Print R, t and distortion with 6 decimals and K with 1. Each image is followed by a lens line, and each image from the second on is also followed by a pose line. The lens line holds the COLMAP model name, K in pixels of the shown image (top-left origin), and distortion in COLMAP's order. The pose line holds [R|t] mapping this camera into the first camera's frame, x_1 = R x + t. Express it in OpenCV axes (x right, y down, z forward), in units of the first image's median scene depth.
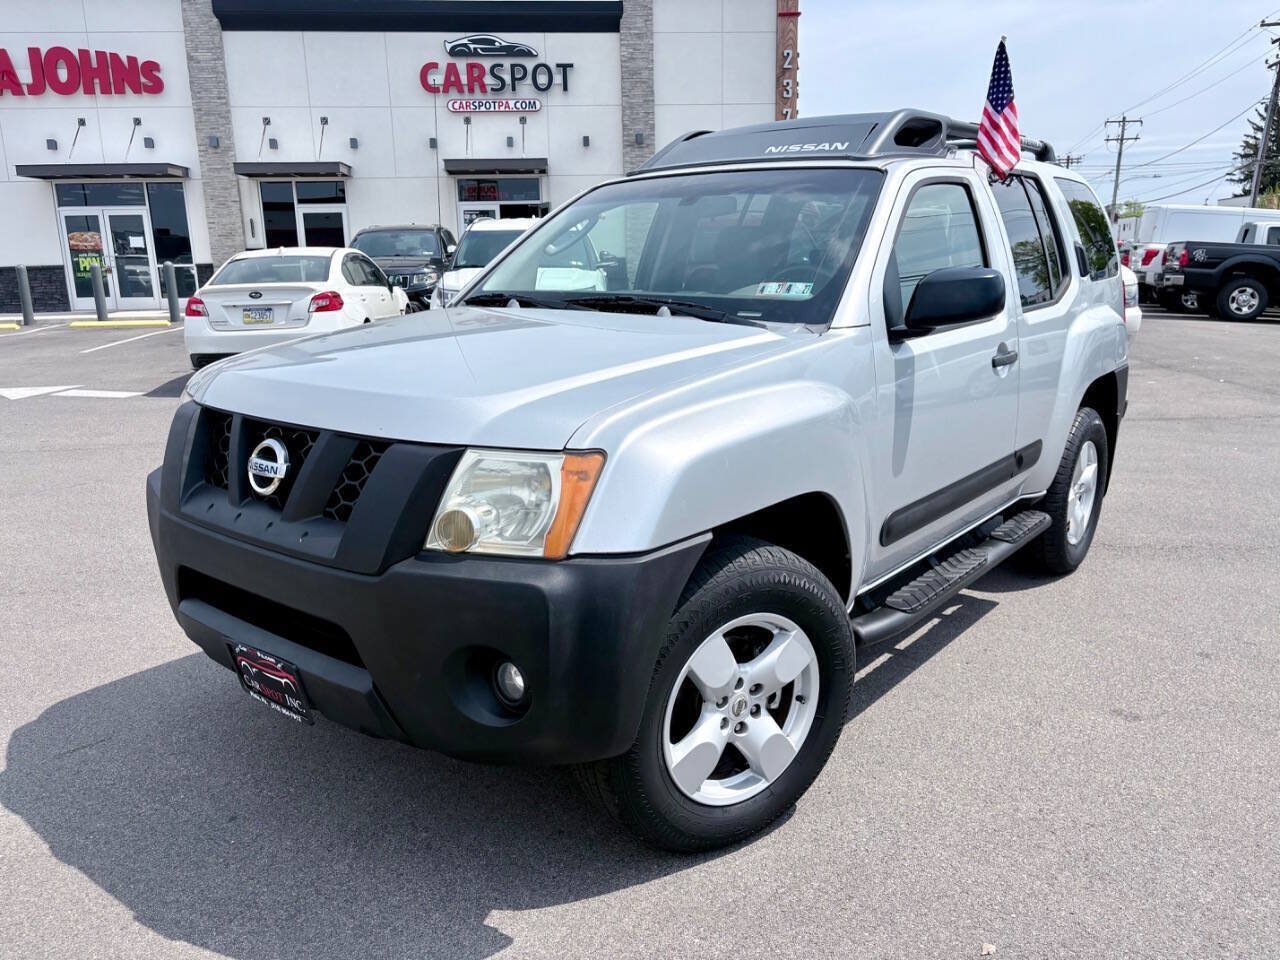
lens RADIAL K [[978.0, 0, 642.5], [0, 978.0, 476.6], [0, 0, 1]] dist [0.067002, -0.080402]
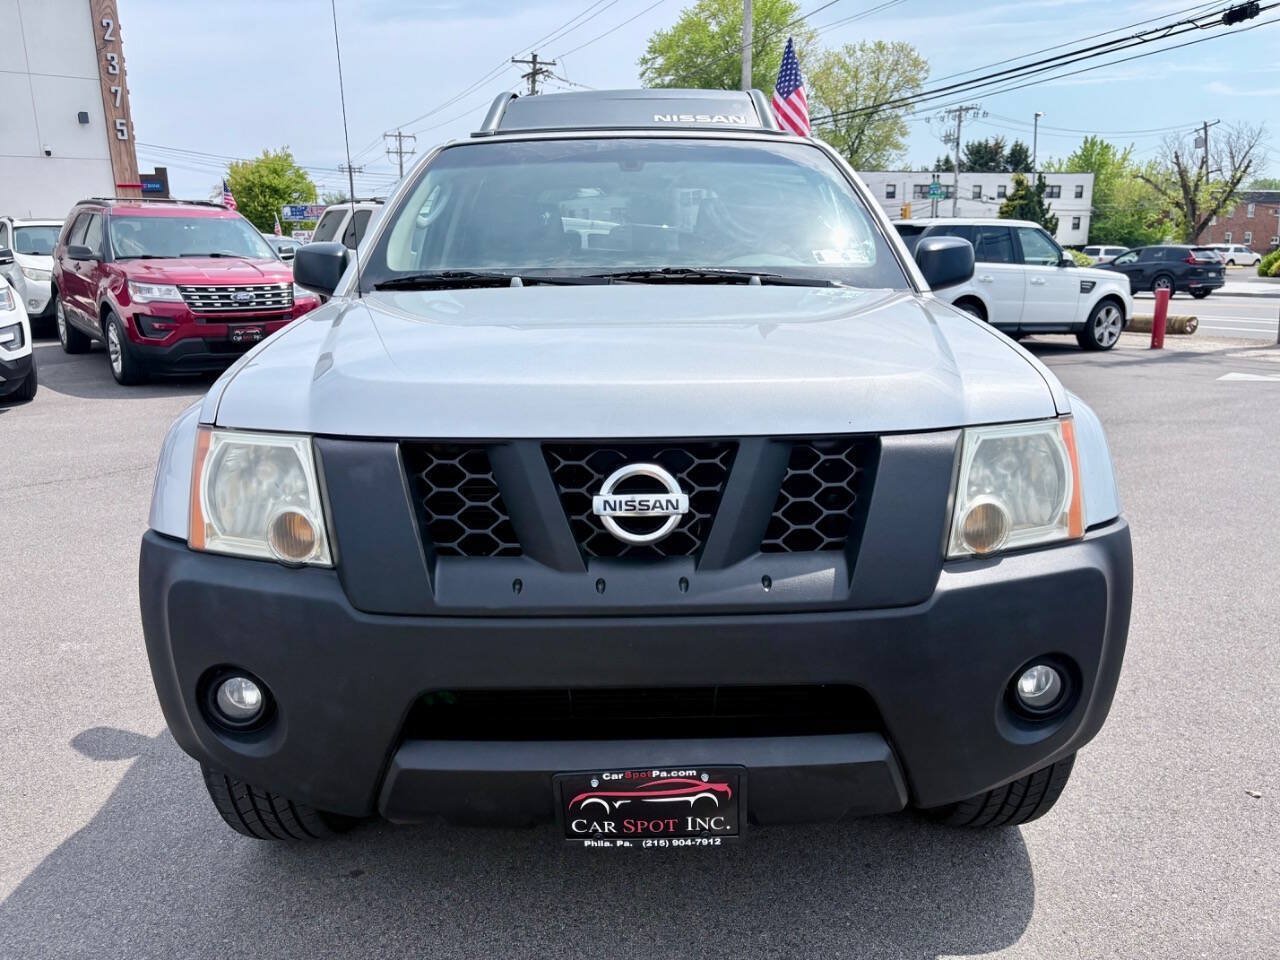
lens RADIAL K [[975.8, 0, 642.1], [0, 975.8, 477.2], [0, 0, 1]] dist [0.055562, -0.068794]
pose [[0.769192, -0.138417, 0.623846, -0.467675], [0.140627, 0.988991, 0.046042, -0.034609], [-0.623352, 0.052314, 0.780190, 0.262023]]
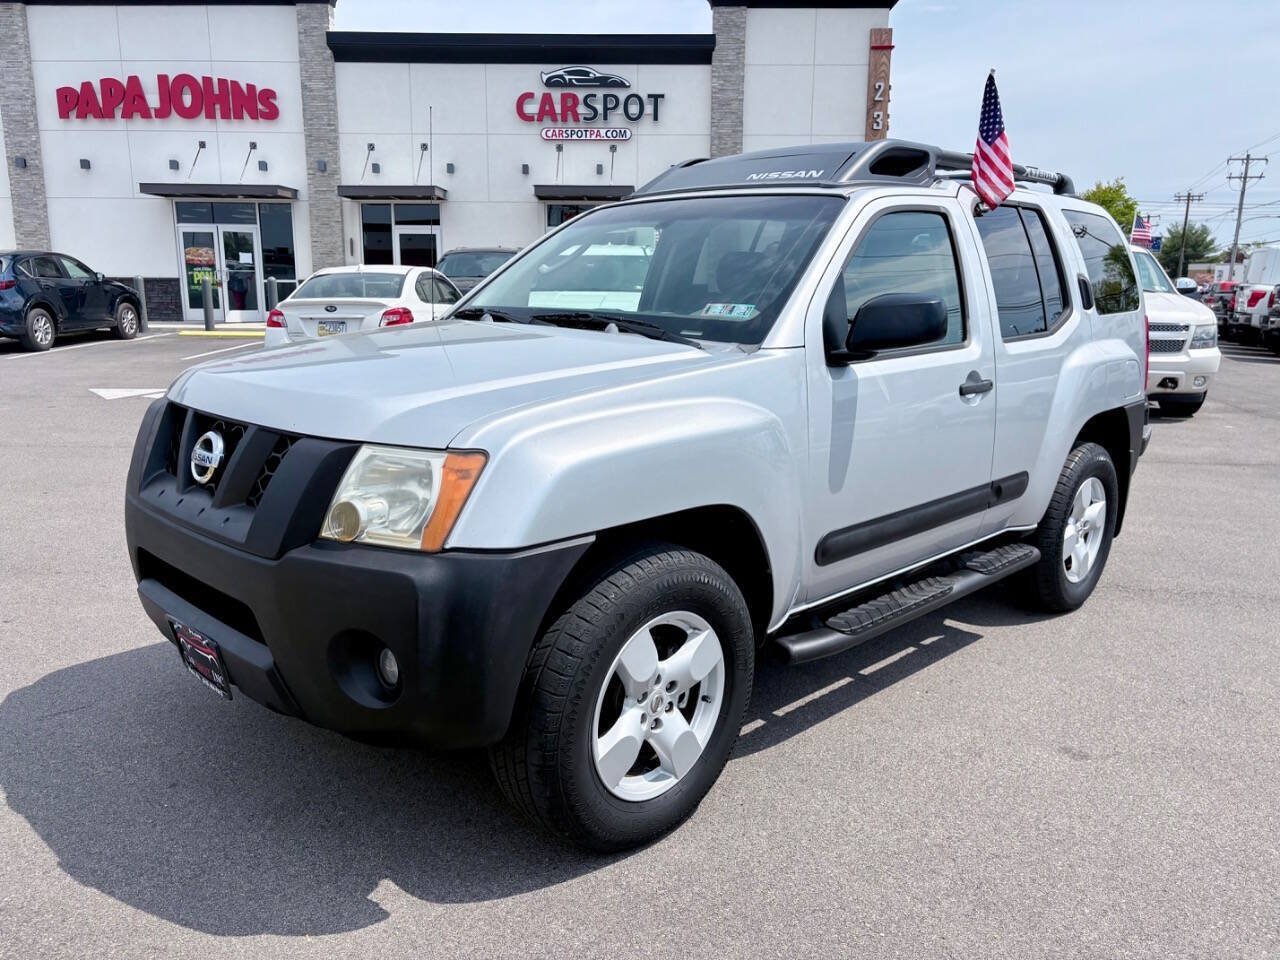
lens RADIAL K [[975.8, 0, 642.1], [0, 975.8, 477.2], [0, 0, 1]] dist [0.055562, -0.068794]
pose [[0.994411, 0.045173, -0.095431, 0.113521], [-0.047558, 0.998607, -0.022865, 0.008324], [0.094265, 0.027276, 0.995173, -0.015134]]
